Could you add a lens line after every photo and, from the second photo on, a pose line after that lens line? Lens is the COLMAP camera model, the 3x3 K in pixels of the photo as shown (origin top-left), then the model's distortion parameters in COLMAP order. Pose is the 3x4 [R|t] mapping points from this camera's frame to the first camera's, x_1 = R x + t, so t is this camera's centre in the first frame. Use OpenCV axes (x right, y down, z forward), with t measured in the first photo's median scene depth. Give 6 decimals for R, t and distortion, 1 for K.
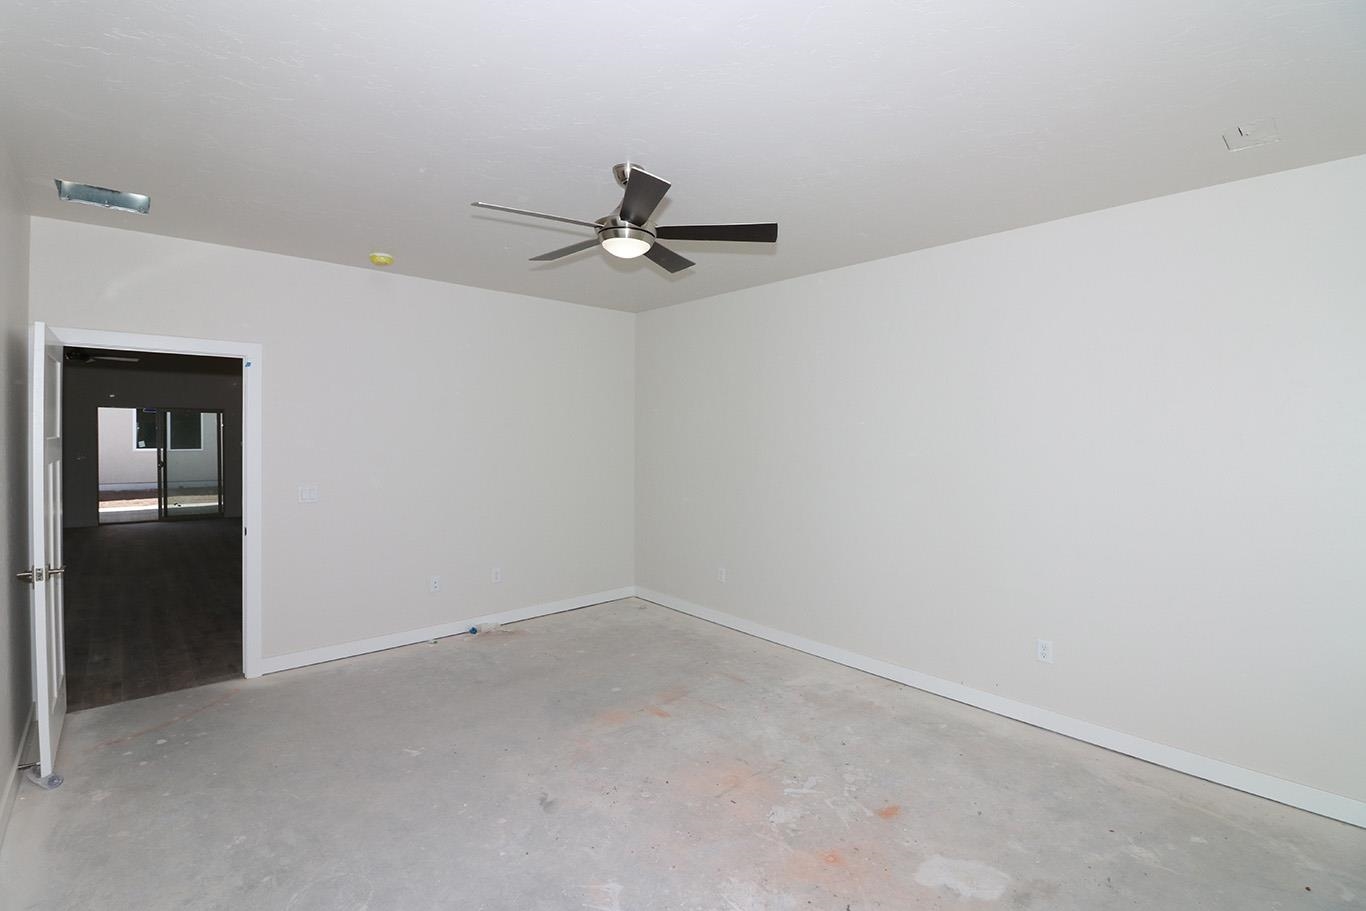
lens RADIAL K [[623.8, 0, 673.8], [0, 623.8, 442.6], [0, 0, 1]] dist [-0.000421, -0.012044]
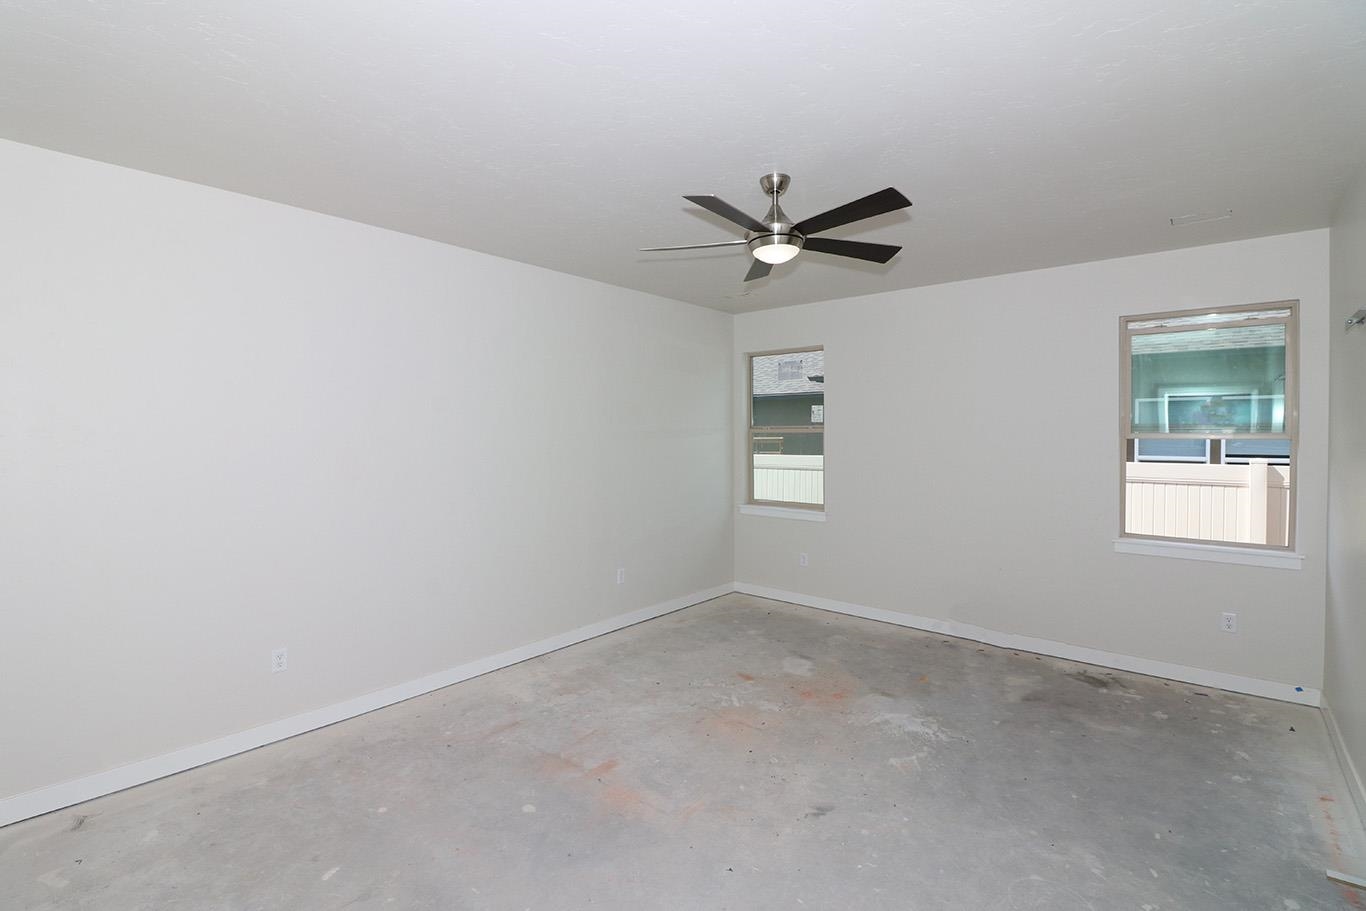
lens RADIAL K [[623.8, 0, 673.8], [0, 623.8, 442.6], [0, 0, 1]] dist [-0.000421, -0.012044]
pose [[-0.129387, -0.023527, 0.991315, -1.011429], [0.012262, 0.999604, 0.025325, -0.023903], [-0.991518, 0.015432, -0.129047, 1.204481]]
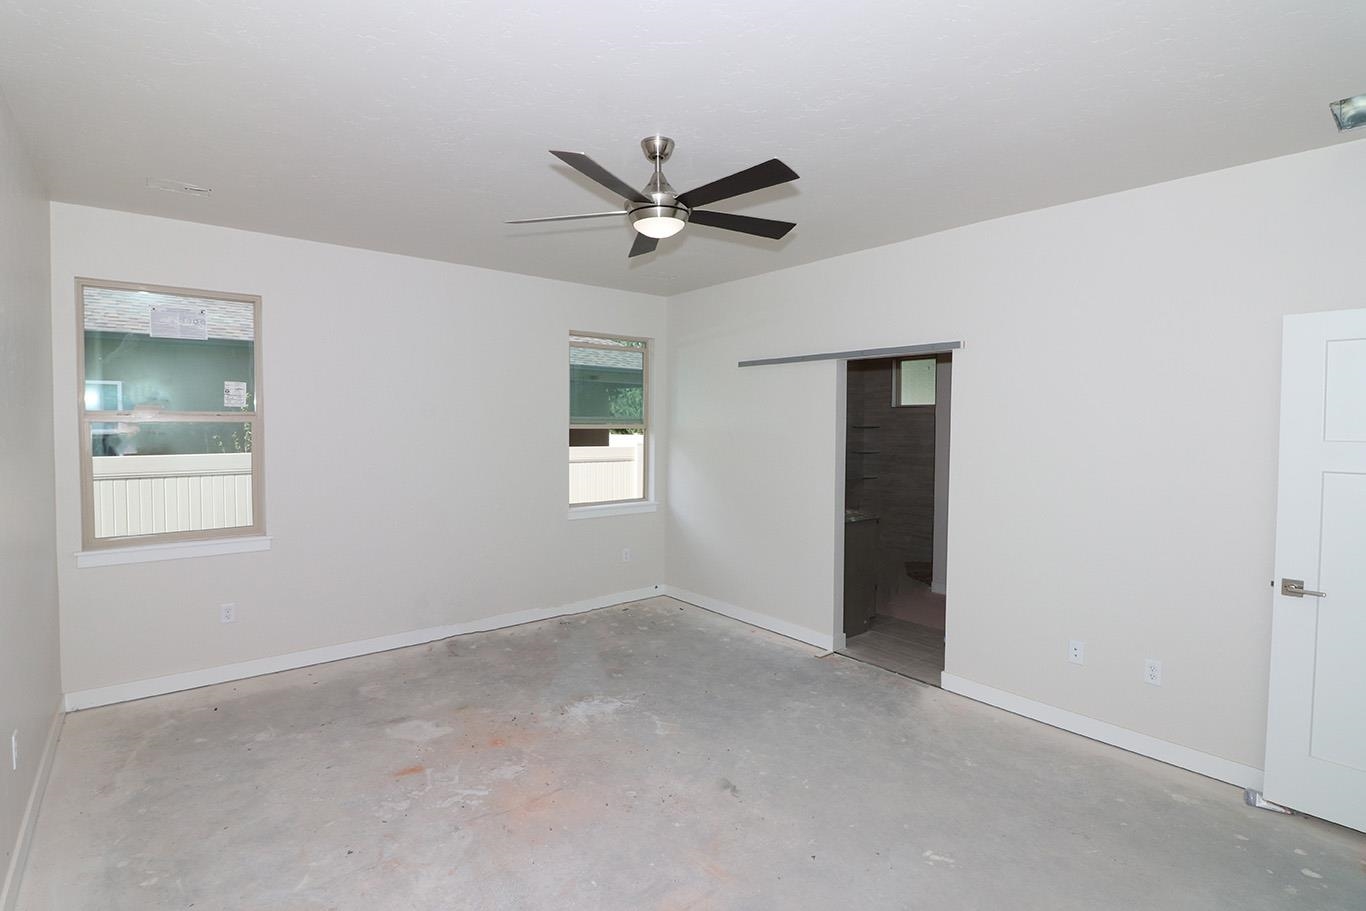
lens RADIAL K [[660.0, 0, 675.9], [0, 660.0, 444.6], [0, 0, 1]] dist [0.002023, -0.017127]
pose [[-0.998862, -0.016825, 0.044636, -0.139288], [-0.014750, 0.998813, 0.046429, -0.029055], [-0.045364, 0.045718, -0.997924, 1.845015]]
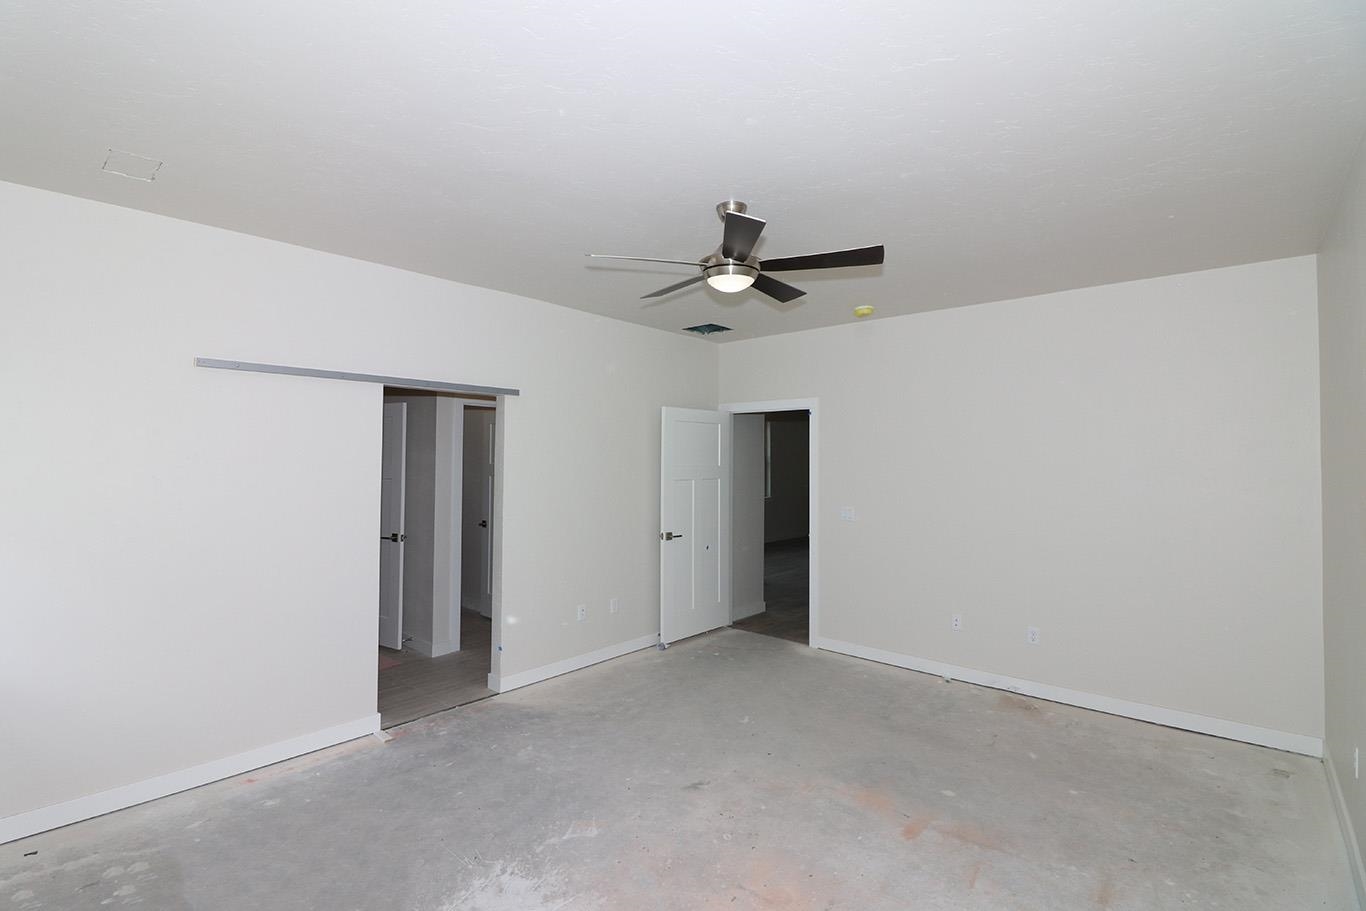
lens RADIAL K [[629.0, 0, 673.4], [0, 629.0, 443.1], [0, 0, 1]] dist [-0.000084, -0.012566]
pose [[0.113590, -0.030819, -0.993050, 0.860472], [-0.017912, 0.999293, -0.033062, -0.012238], [0.993366, 0.021543, 0.112958, 0.729385]]
